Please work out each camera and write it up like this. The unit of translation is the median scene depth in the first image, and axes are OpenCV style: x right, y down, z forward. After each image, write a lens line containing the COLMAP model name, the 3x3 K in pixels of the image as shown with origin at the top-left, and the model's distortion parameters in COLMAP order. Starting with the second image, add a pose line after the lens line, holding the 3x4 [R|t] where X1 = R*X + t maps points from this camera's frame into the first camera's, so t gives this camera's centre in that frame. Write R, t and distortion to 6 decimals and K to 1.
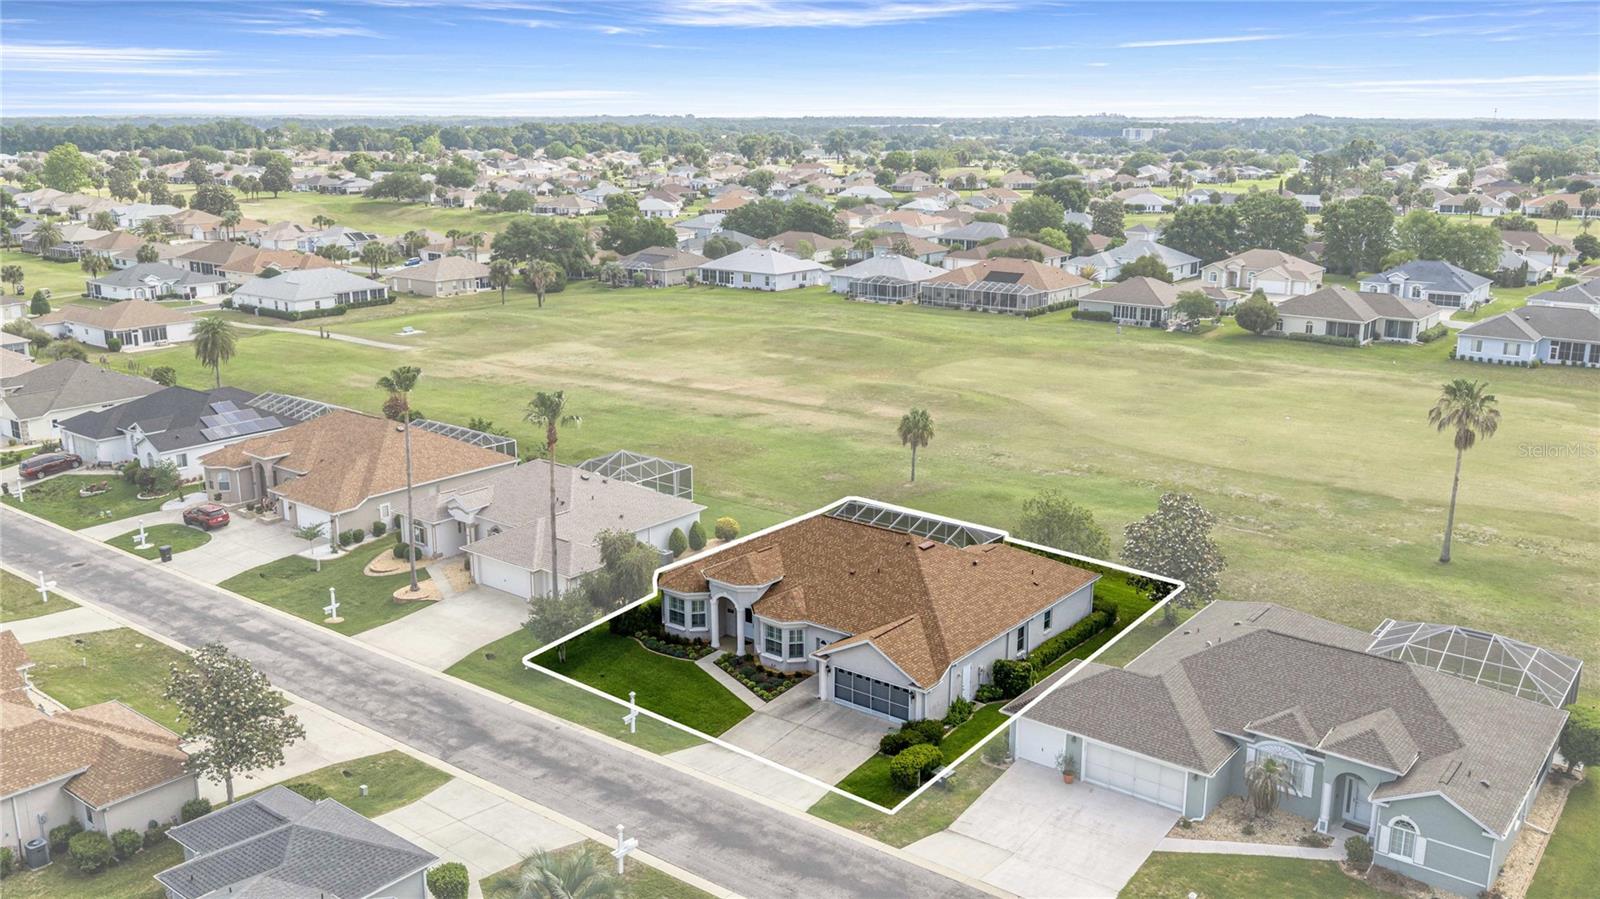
lens RADIAL K [[1317.0, 0, 800.0], [0, 1317.0, 449.5], [0, 0, 1]] dist [0.031434, -0.072088]
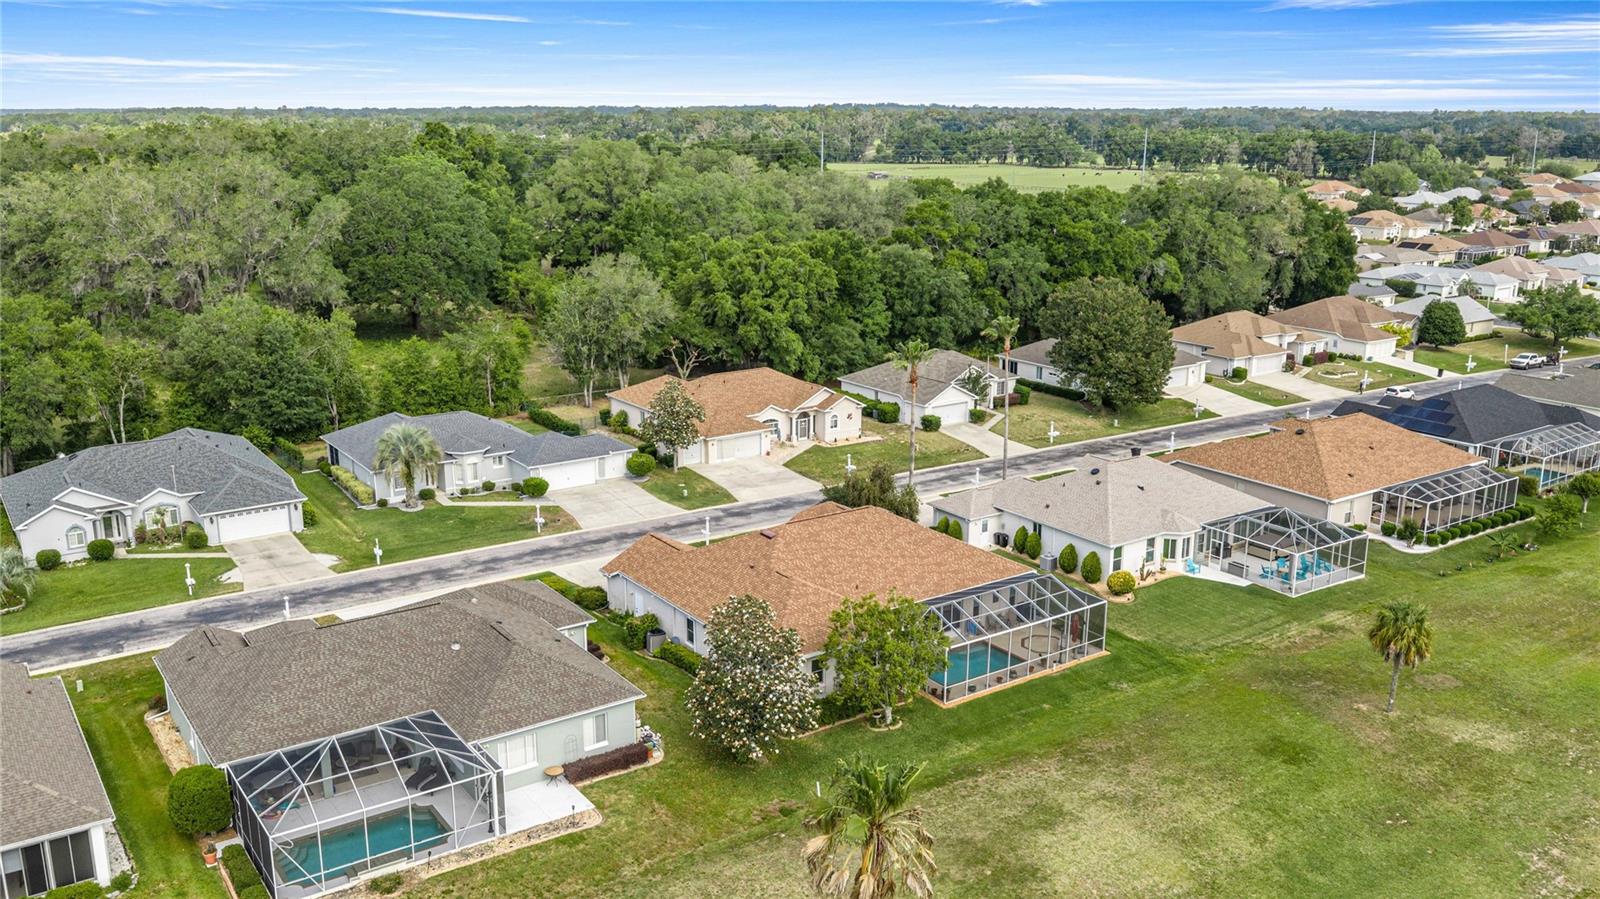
lens RADIAL K [[1317.0, 0, 800.0], [0, 1317.0, 449.5], [0, 0, 1]] dist [0.031434, -0.072088]
pose [[-0.291523, 0.236029, -0.926987, 0.873637], [-0.235277, 0.921617, 0.308653, -0.264843], [0.927178, 0.308078, -0.213140, 1.041173]]
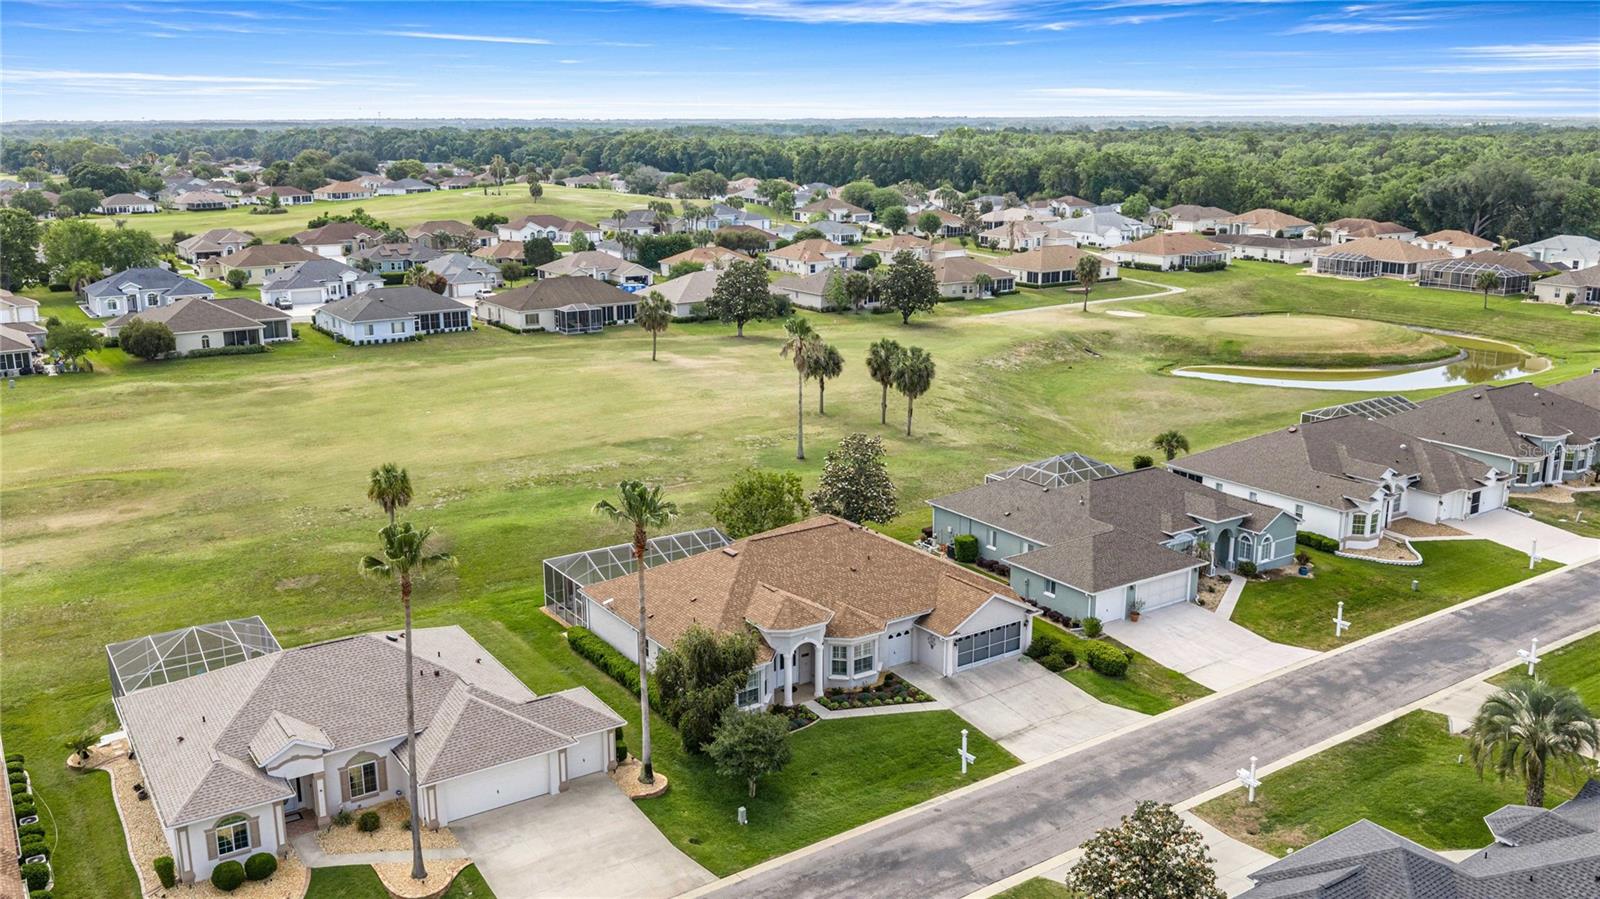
lens RADIAL K [[1317.0, 0, 800.0], [0, 1317.0, 449.5], [0, 0, 1]] dist [0.031434, -0.072088]
pose [[0.305133, -0.231814, 0.923665, -0.745304], [0.234814, 0.958288, 0.162932, -0.142427], [-0.922906, 0.167174, 0.346838, 0.566516]]
